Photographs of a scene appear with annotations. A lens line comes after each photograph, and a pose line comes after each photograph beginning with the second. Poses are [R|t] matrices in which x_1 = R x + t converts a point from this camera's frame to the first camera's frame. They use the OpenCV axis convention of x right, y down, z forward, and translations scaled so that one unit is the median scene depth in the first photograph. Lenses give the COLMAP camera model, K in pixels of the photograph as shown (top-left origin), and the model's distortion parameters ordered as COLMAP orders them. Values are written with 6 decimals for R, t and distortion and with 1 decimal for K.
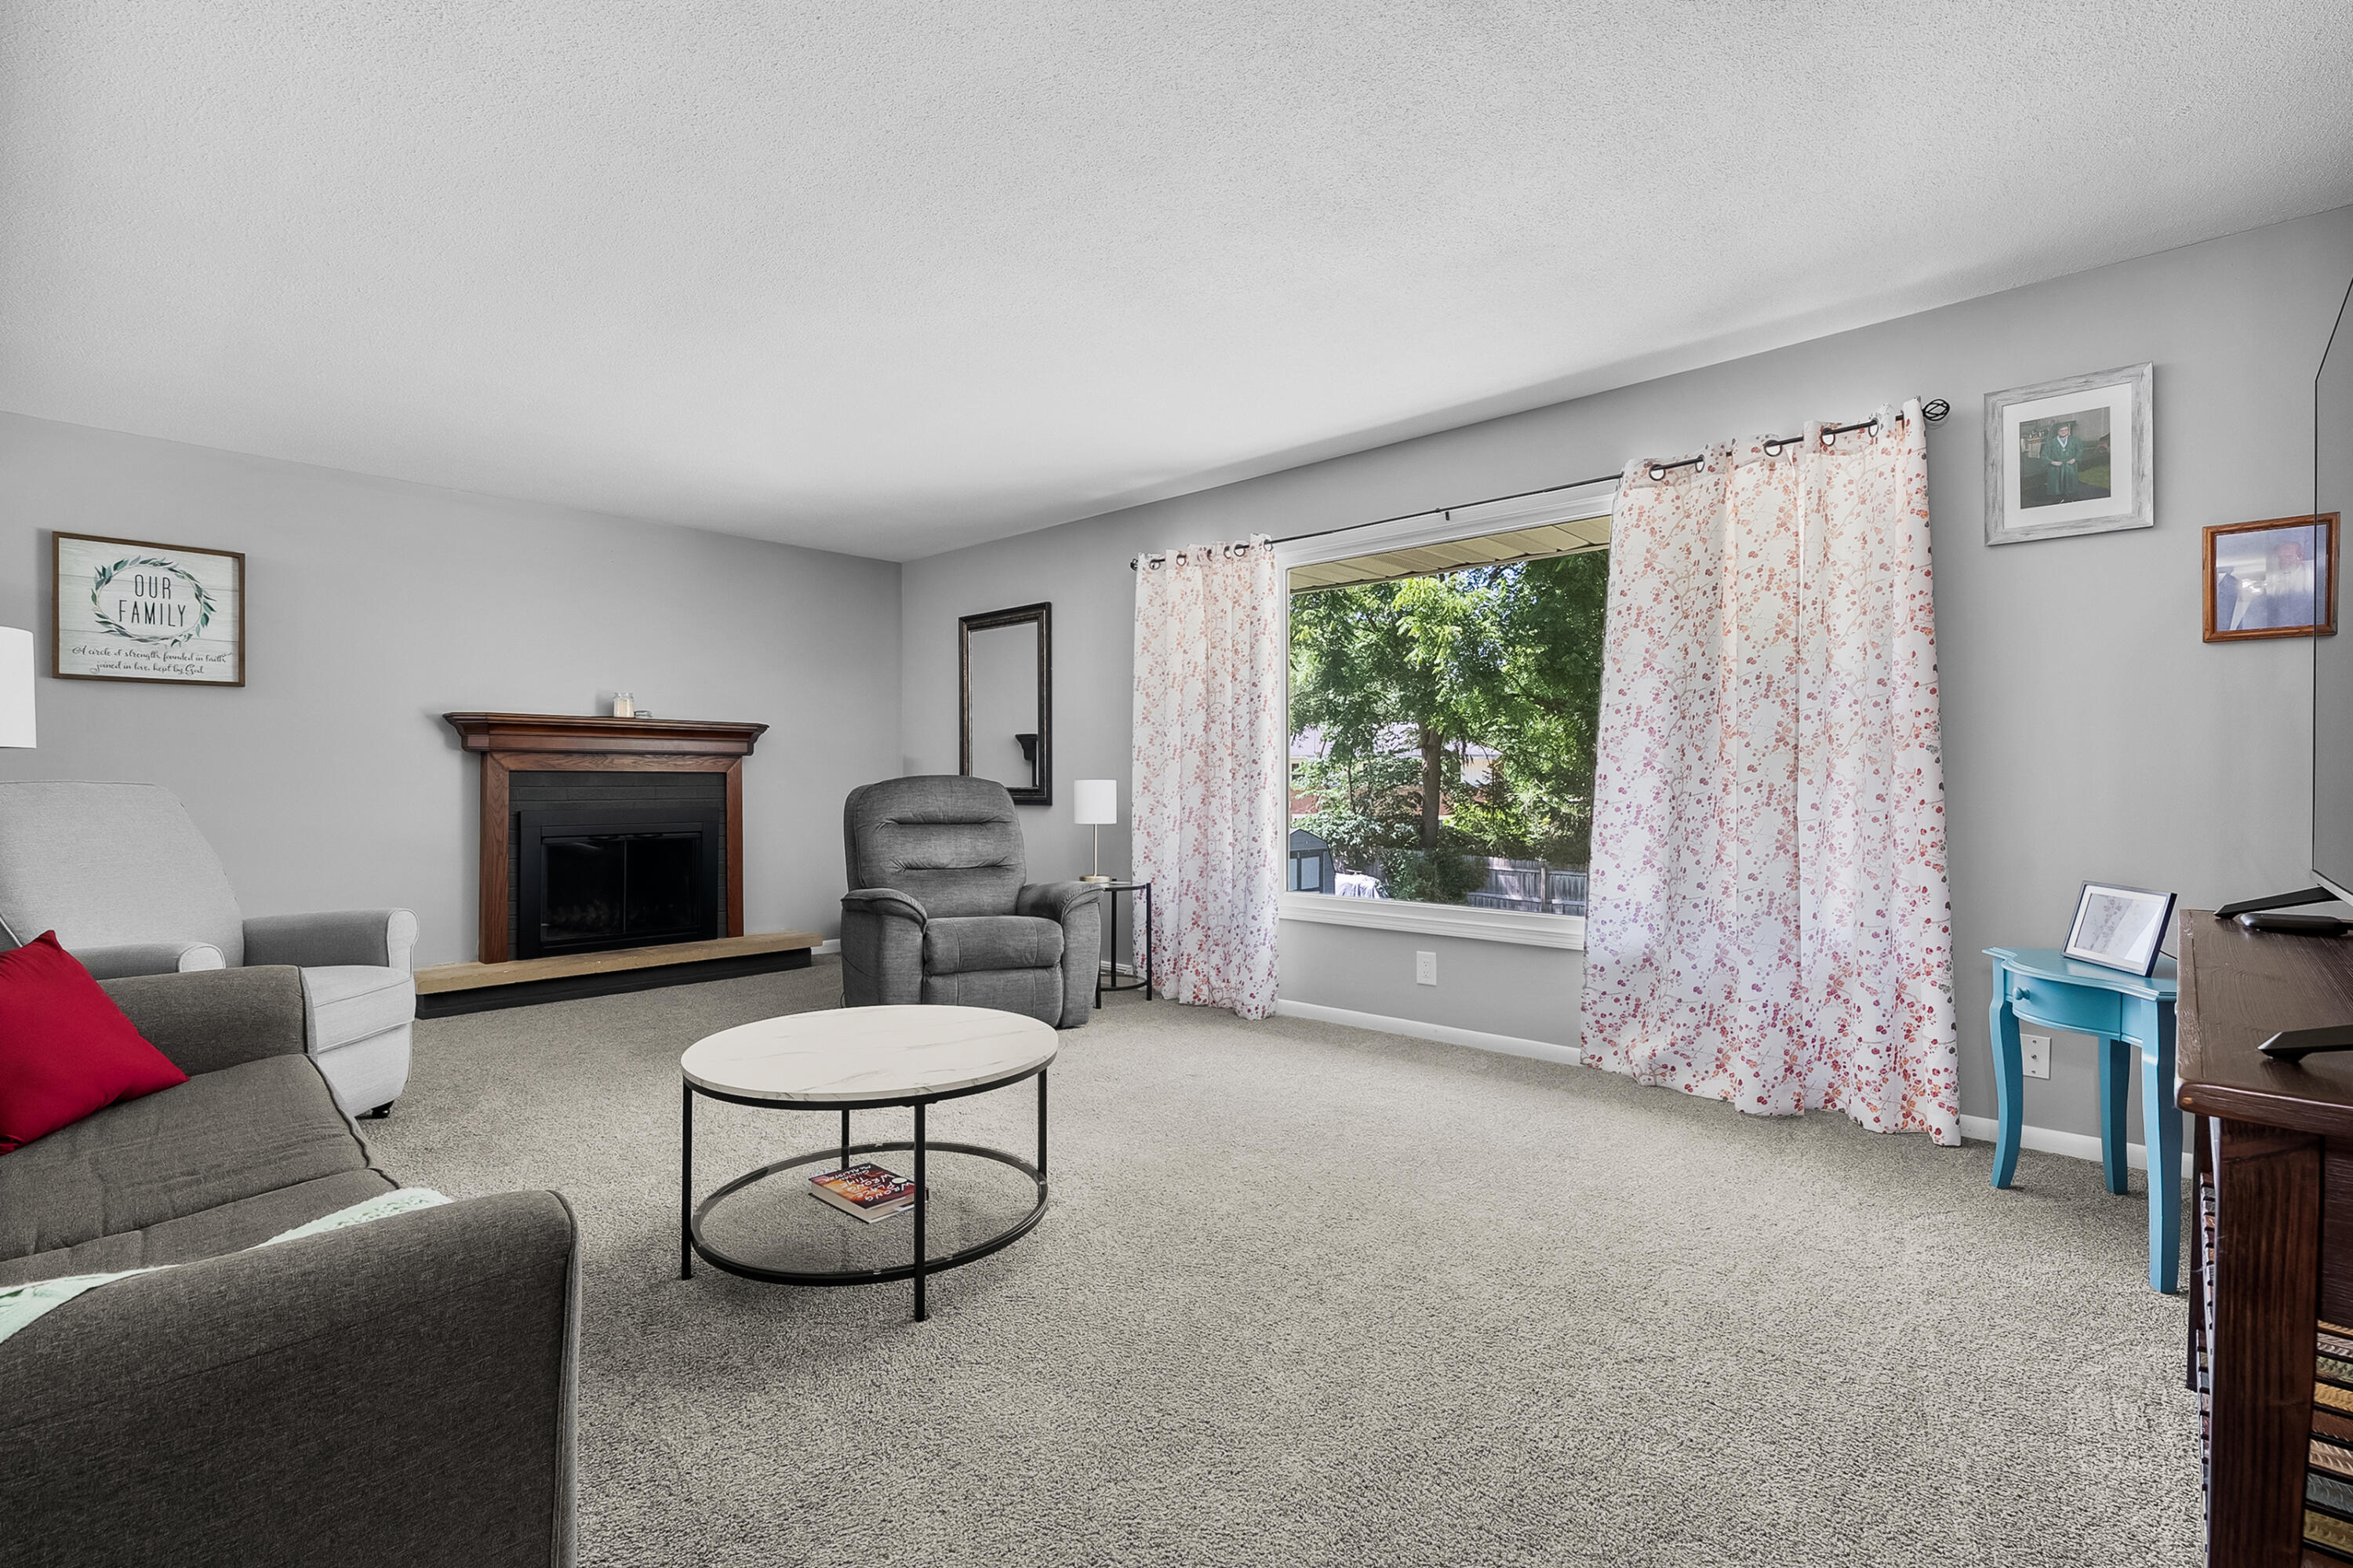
lens RADIAL K [[1083.7, 0, 1173.5], [0, 1083.7, 774.9], [0, 0, 1]] dist [-0.011741, 0.005087]
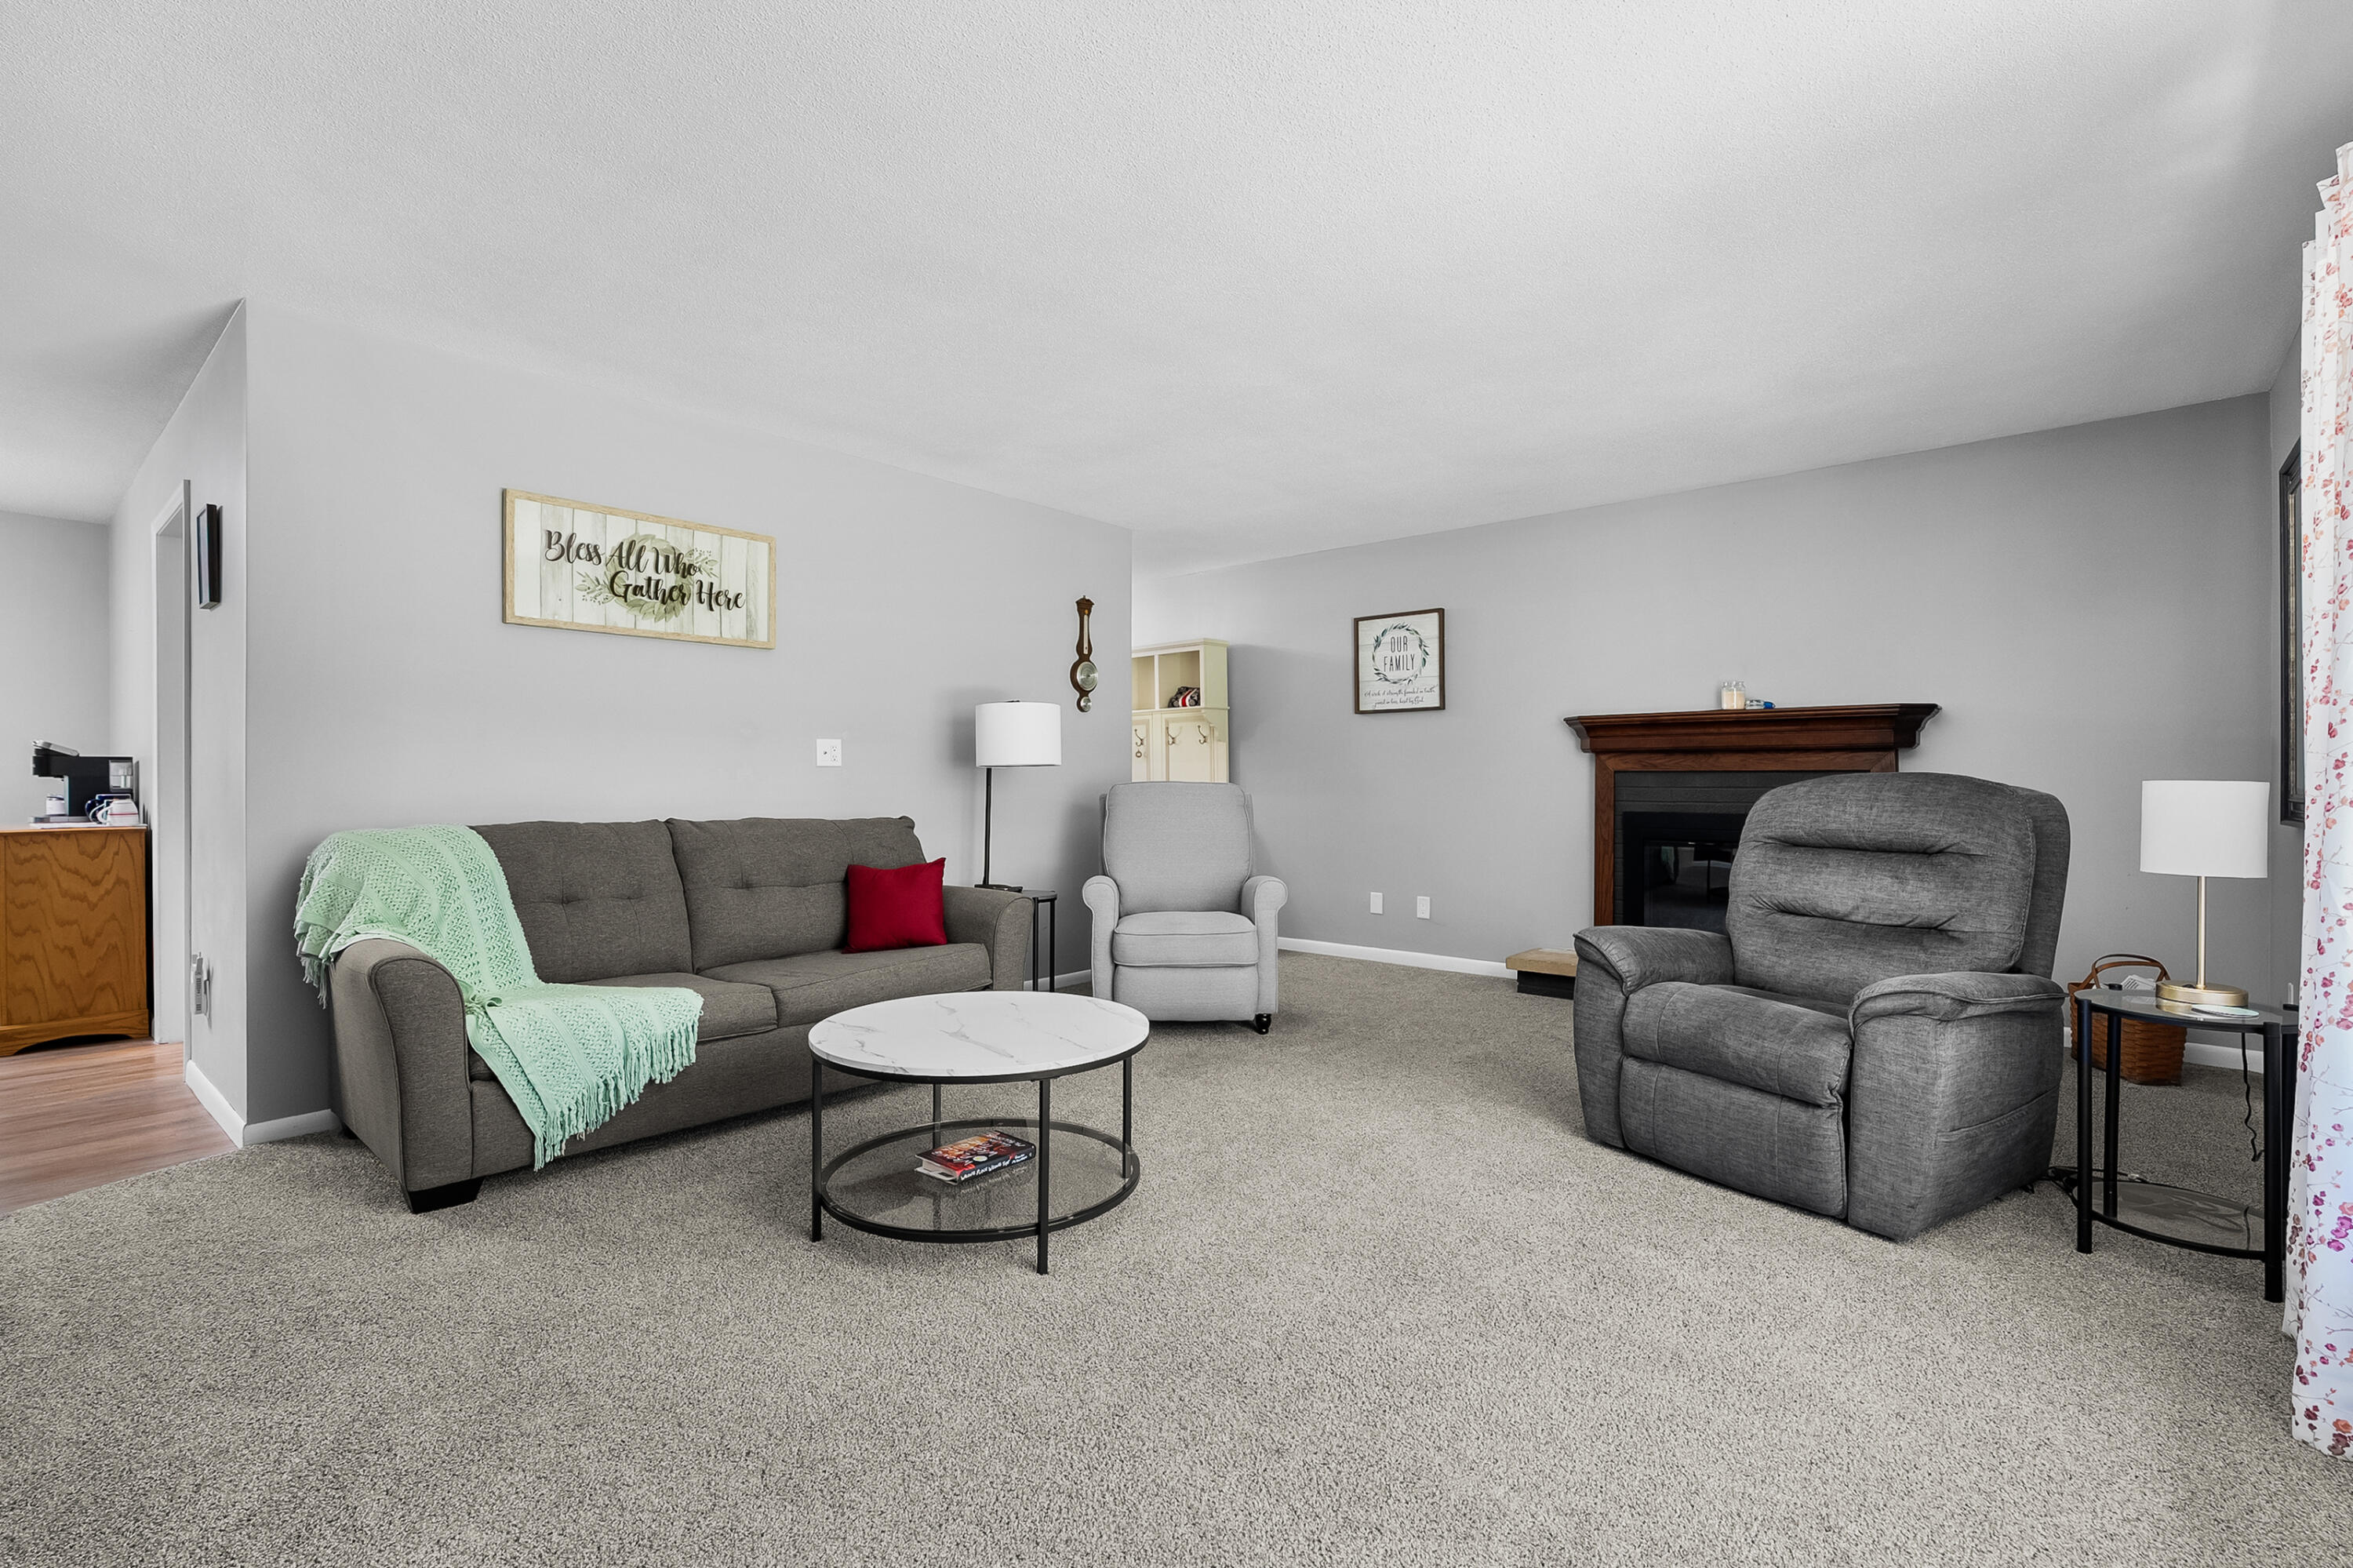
lens RADIAL K [[1083.7, 0, 1173.5], [0, 1083.7, 774.9], [0, 0, 1]] dist [-0.011741, 0.005087]
pose [[0.026784, -0.006077, -0.999623, 0.466013], [0.003728, 0.999975, -0.005979, 0.004340], [0.999634, -0.003566, 0.026806, 0.669670]]
